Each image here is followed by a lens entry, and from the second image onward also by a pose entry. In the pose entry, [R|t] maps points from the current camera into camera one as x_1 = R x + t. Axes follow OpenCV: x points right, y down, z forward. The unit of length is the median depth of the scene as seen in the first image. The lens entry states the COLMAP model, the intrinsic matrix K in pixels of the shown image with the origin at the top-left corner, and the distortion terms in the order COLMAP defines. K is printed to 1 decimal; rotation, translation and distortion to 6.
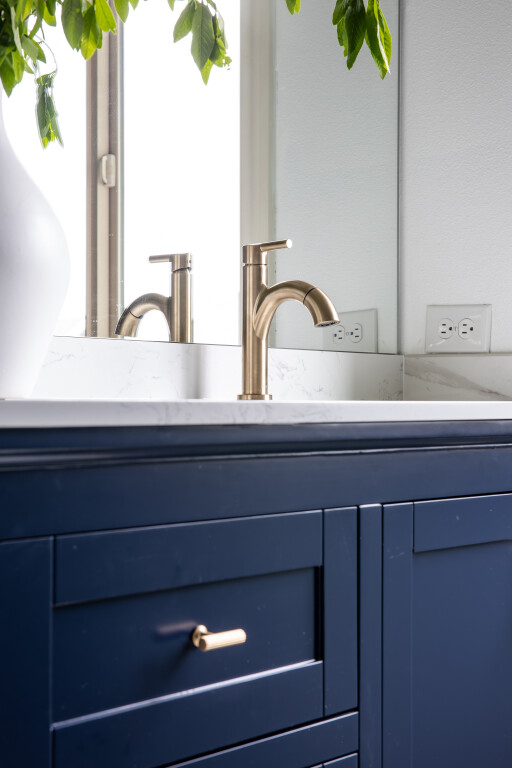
lens RADIAL K [[1228.3, 0, 256.0], [0, 1228.3, 384.0], [0, 0, 1]] dist [0.037394, 0.051523]
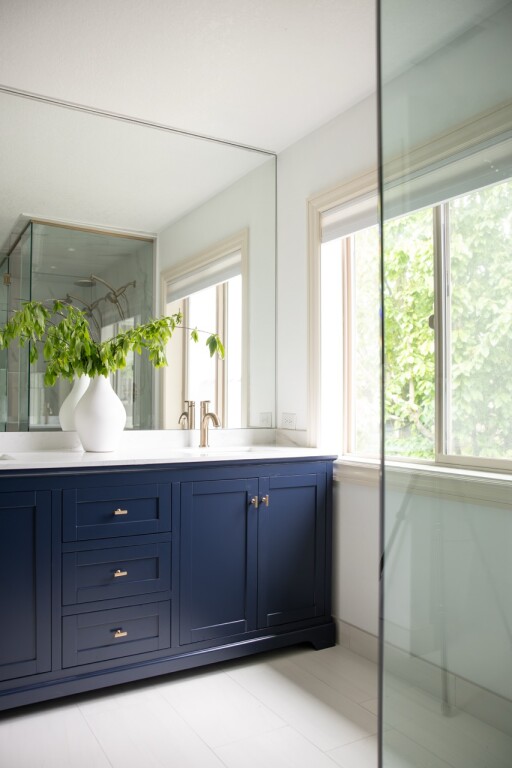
lens RADIAL K [[611.4, 0, 257.0], [0, 611.4, 402.3], [0, 0, 1]] dist [-0.106055, 0.087779]
pose [[0.954002, 0.000394, -0.299801, 0.640105], [0.002136, 0.999965, 0.008111, -0.123243], [0.299794, -0.008379, 0.953967, -0.559609]]
